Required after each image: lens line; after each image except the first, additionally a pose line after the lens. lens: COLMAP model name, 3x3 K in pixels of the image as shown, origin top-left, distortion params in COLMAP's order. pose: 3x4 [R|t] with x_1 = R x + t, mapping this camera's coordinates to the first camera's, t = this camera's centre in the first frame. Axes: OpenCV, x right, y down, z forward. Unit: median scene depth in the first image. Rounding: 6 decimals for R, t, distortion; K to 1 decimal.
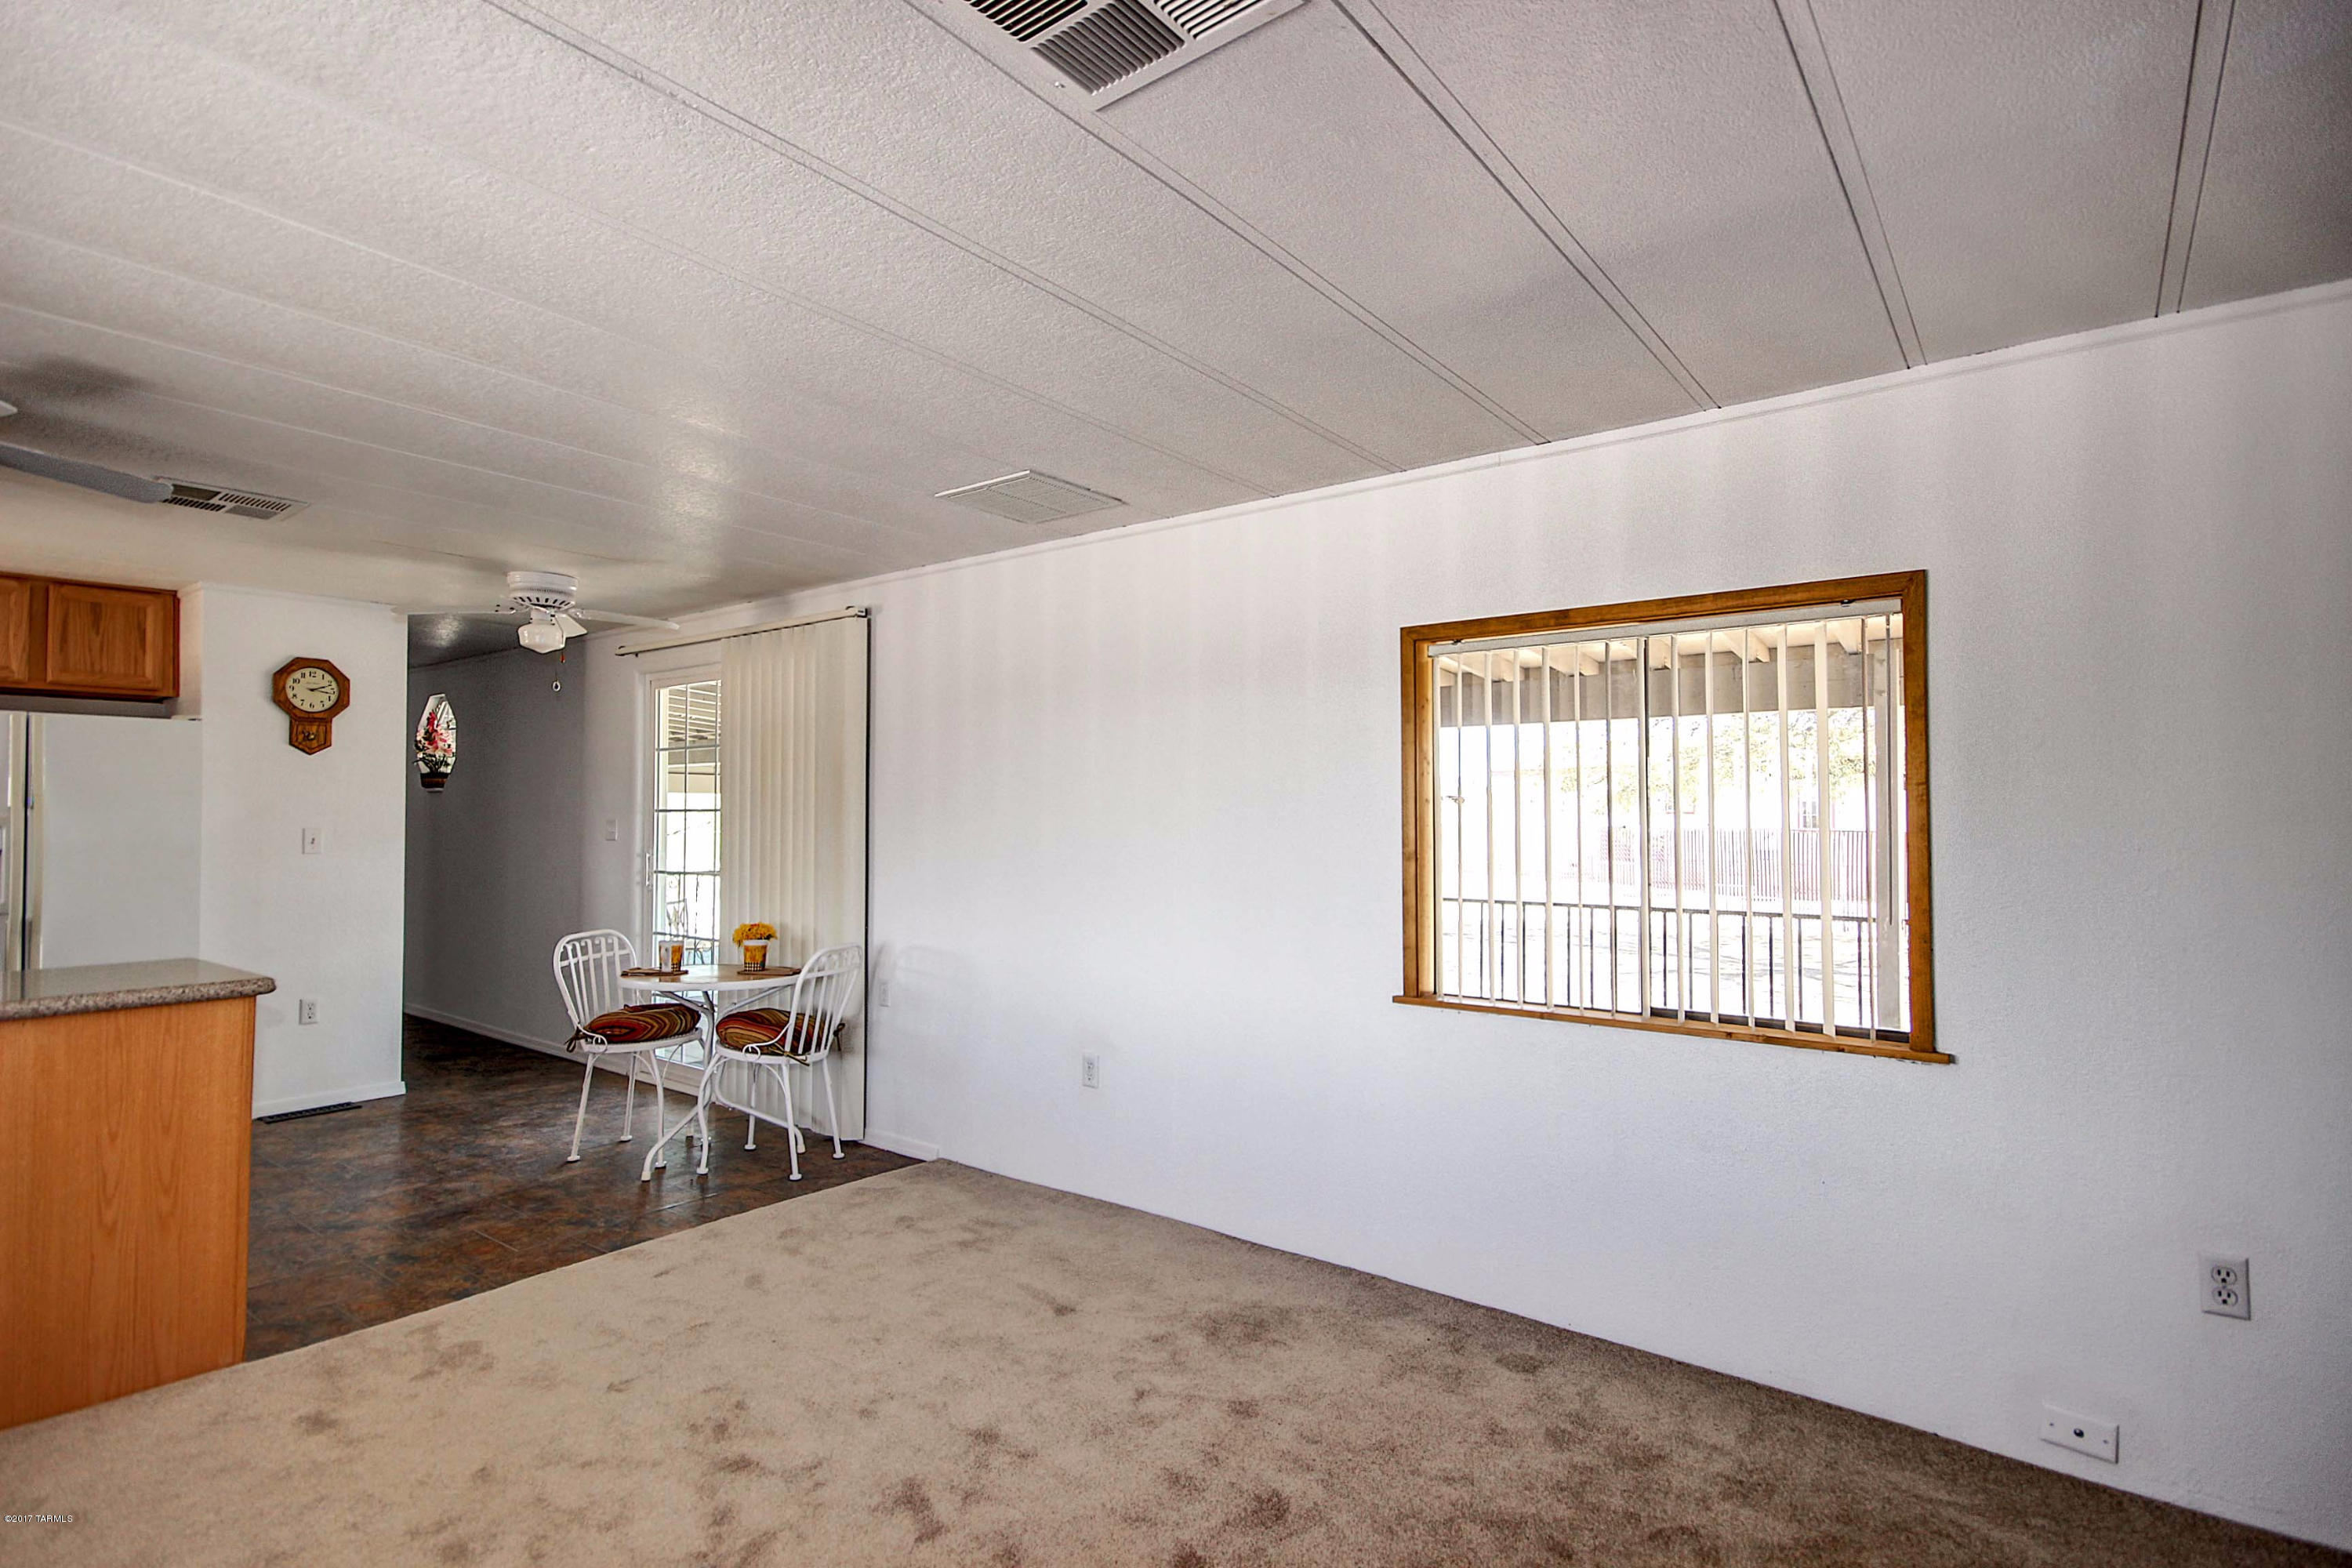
lens RADIAL K [[1112.8, 0, 1211.3], [0, 1112.8, 783.8], [0, 0, 1]] dist [0.008353, -0.000092]
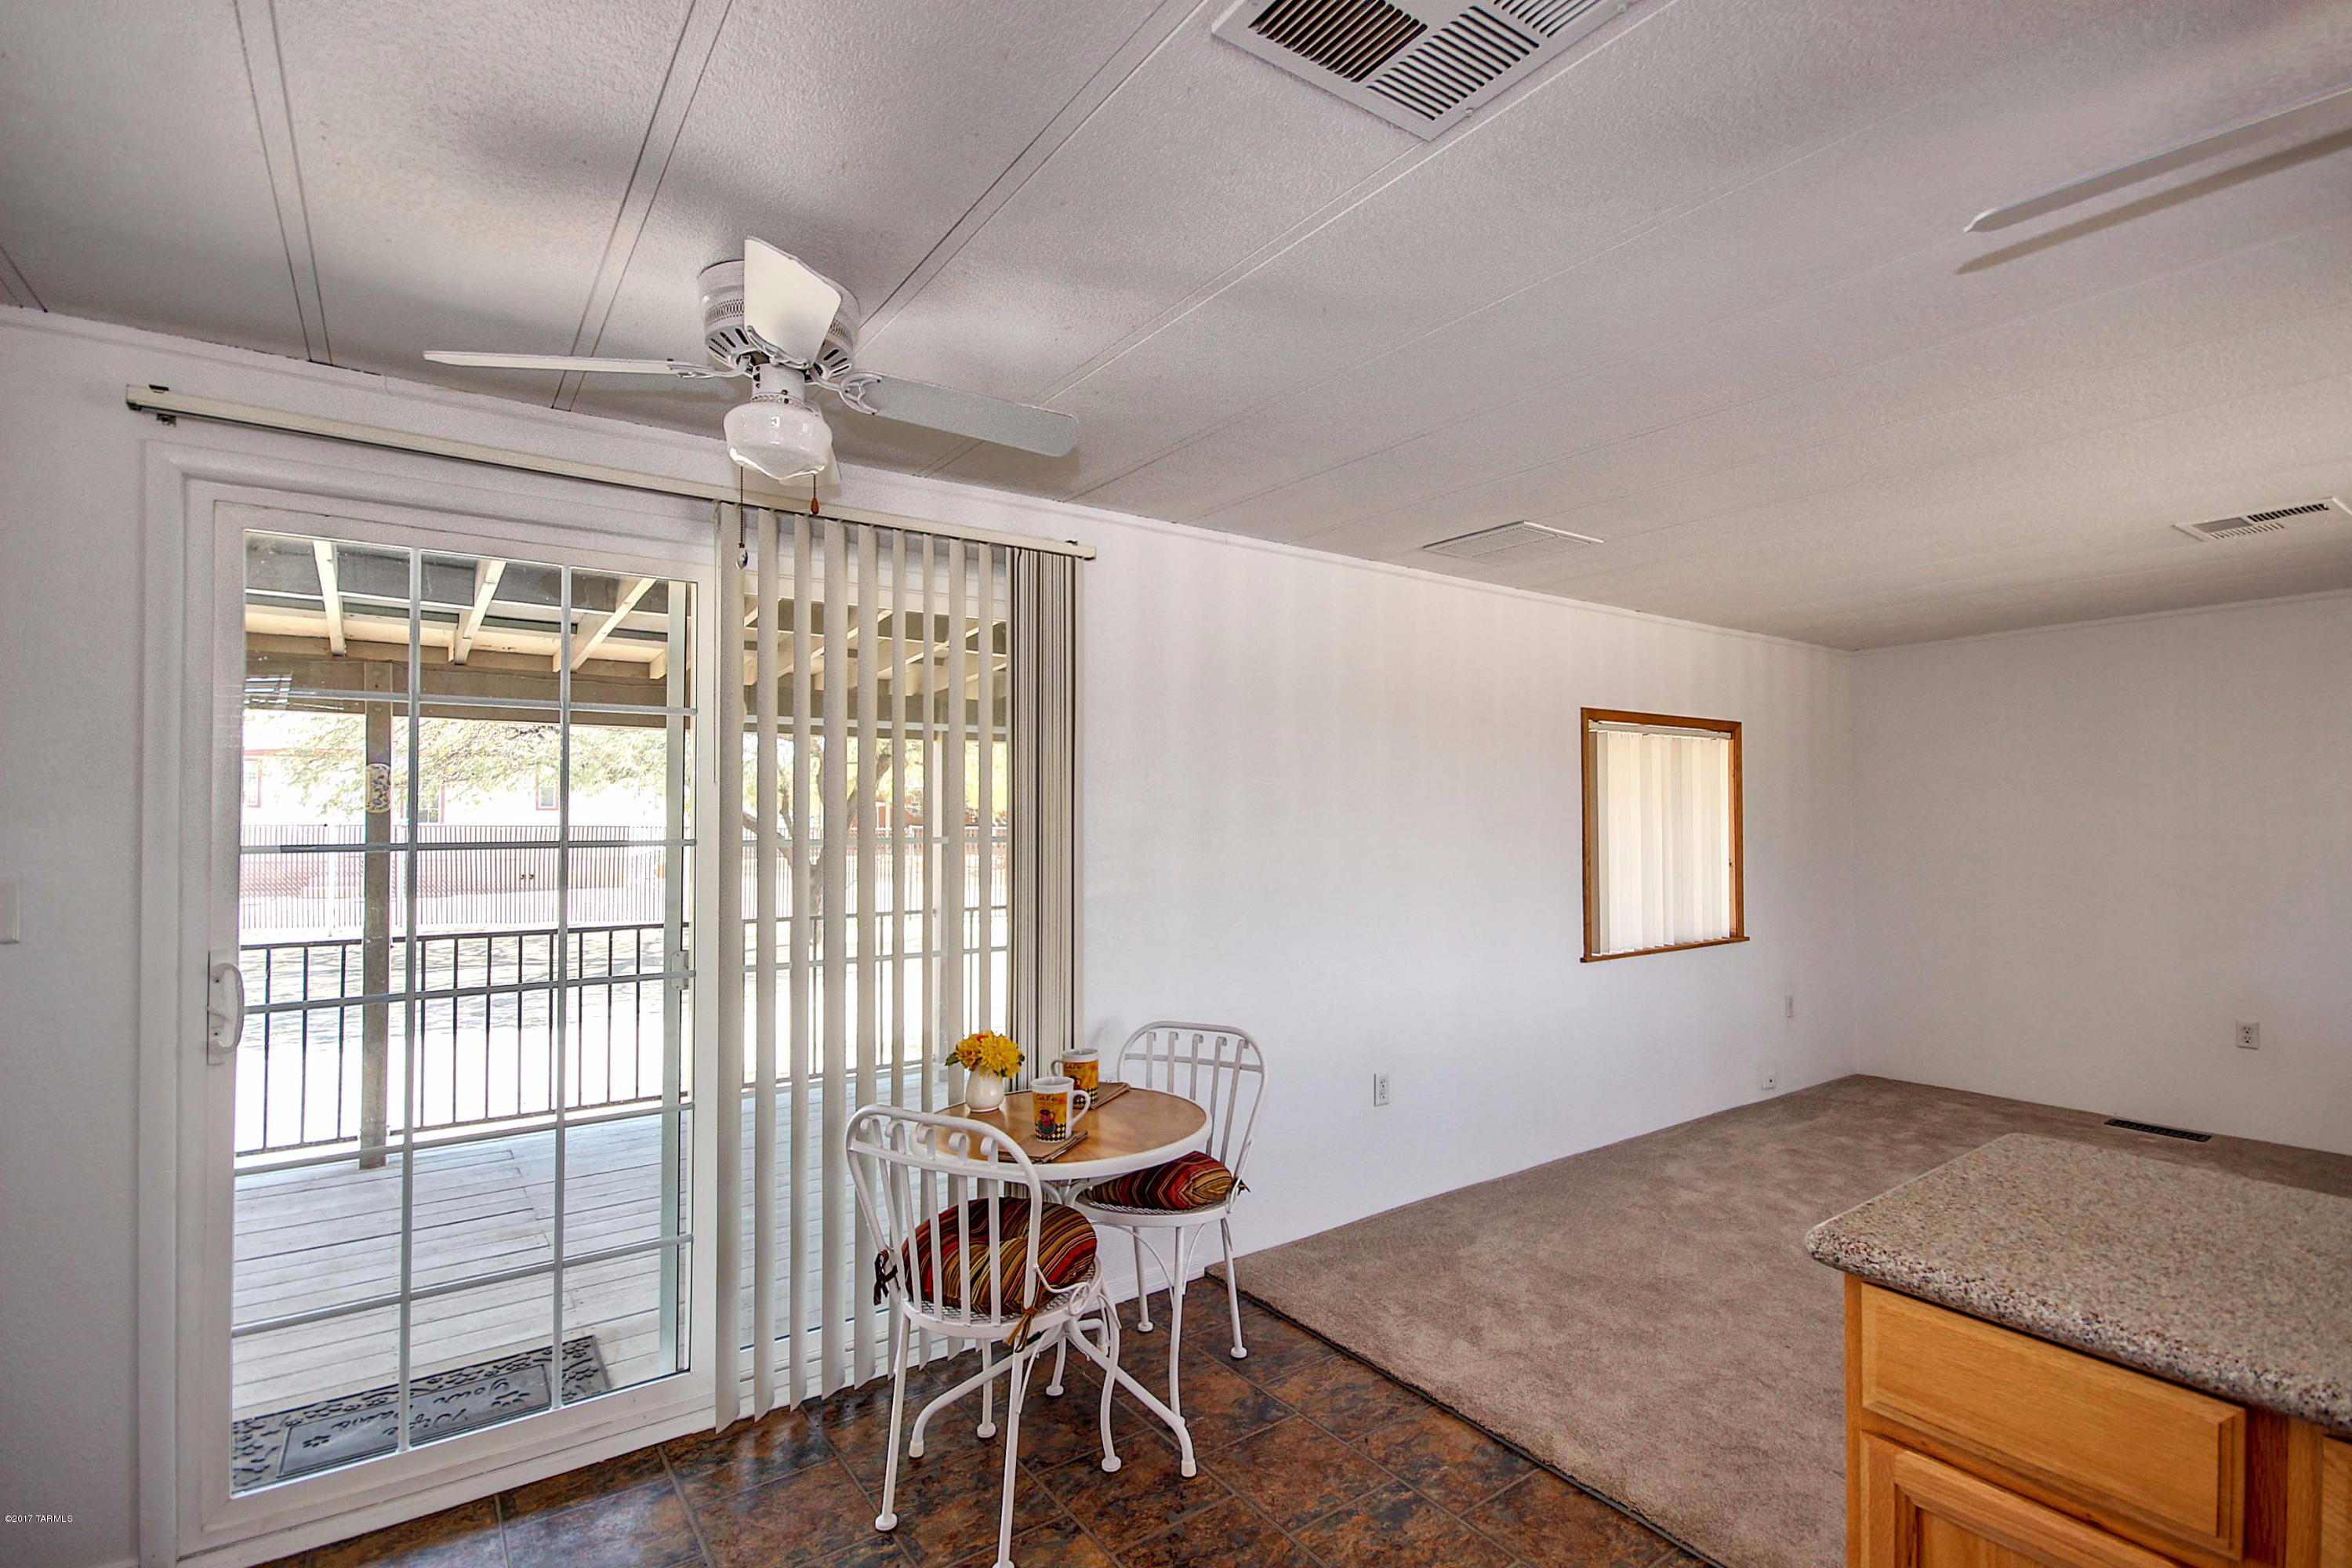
lens RADIAL K [[1089.8, 0, 1187.5], [0, 1089.8, 800.5], [0, 0, 1]] dist [-0.003340, -0.000377]
pose [[0.292416, 0.021856, 0.956041, -1.105624], [-0.025200, 0.999568, -0.015144, 0.016212], [-0.955959, -0.019664, 0.292841, 0.886221]]
